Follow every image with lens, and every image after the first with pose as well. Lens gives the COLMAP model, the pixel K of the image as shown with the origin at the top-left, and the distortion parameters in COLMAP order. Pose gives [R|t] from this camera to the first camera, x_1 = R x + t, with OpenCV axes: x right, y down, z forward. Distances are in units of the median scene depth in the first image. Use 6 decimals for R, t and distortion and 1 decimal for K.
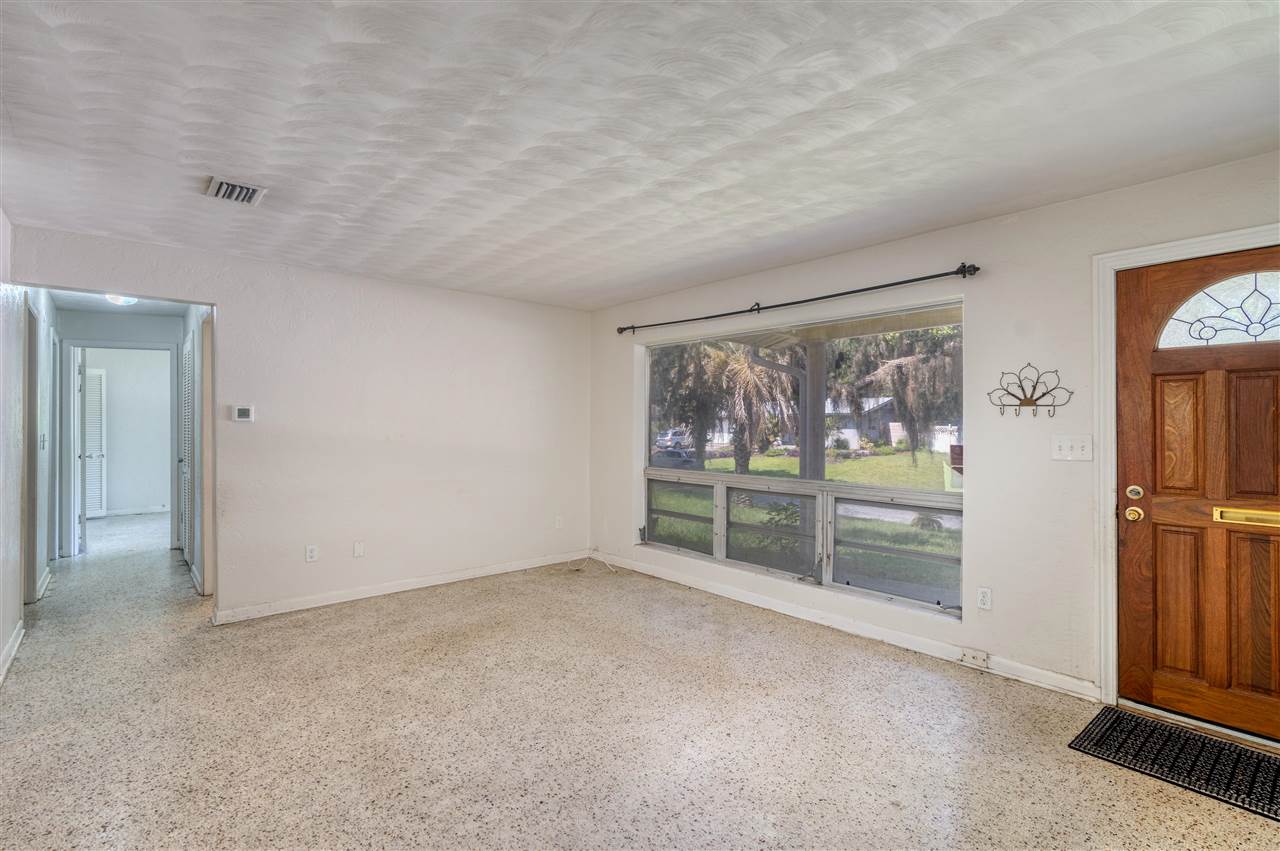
lens RADIAL K [[586.8, 0, 651.8], [0, 586.8, 422.0], [0, 0, 1]] dist [-0.009661, 0.002864]
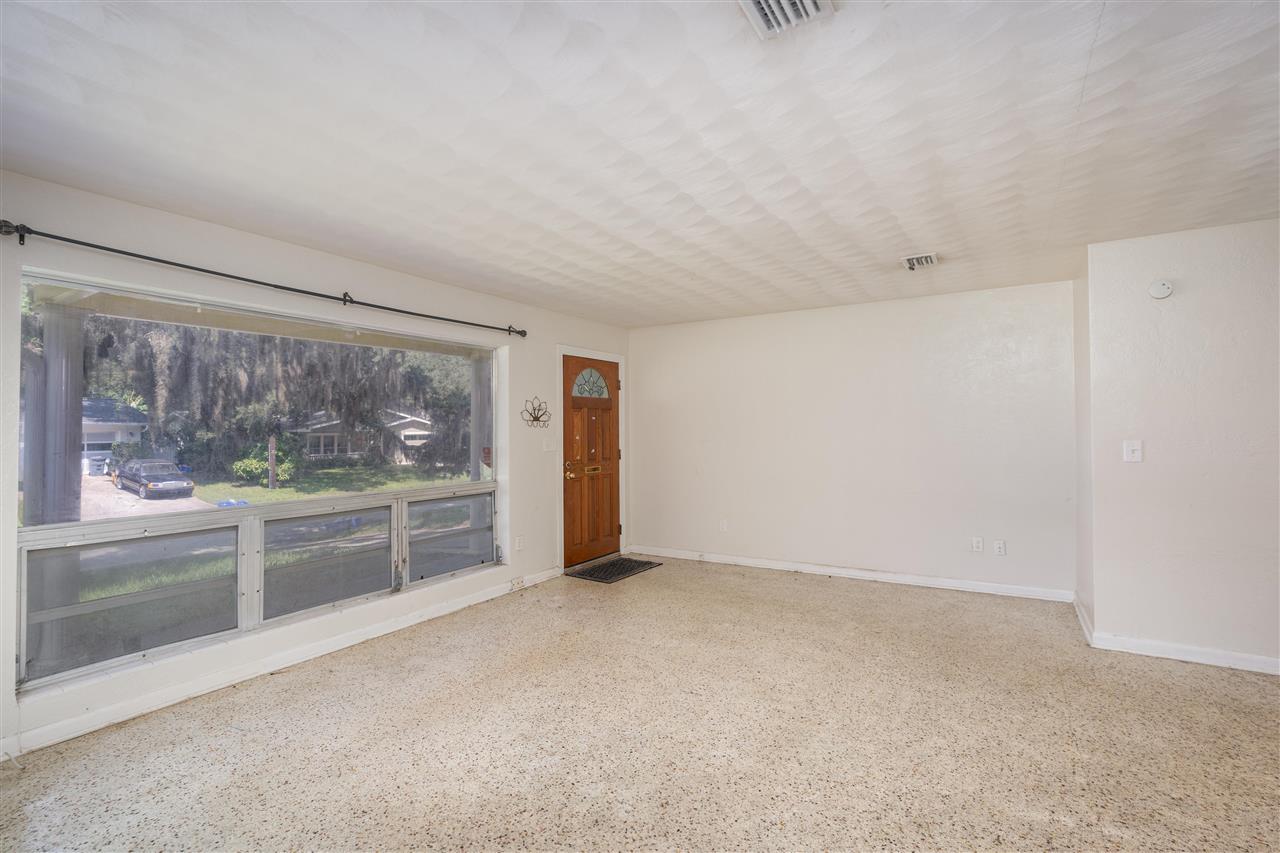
lens RADIAL K [[586.8, 0, 649.6], [0, 586.8, 423.0], [0, 0, 1]] dist [-0.009661, 0.002864]
pose [[-0.286046, 0.013341, 0.958123, -1.049581], [0.006256, 0.999908, -0.012055, 0.000790], [-0.958196, 0.002546, -0.286103, 1.122571]]
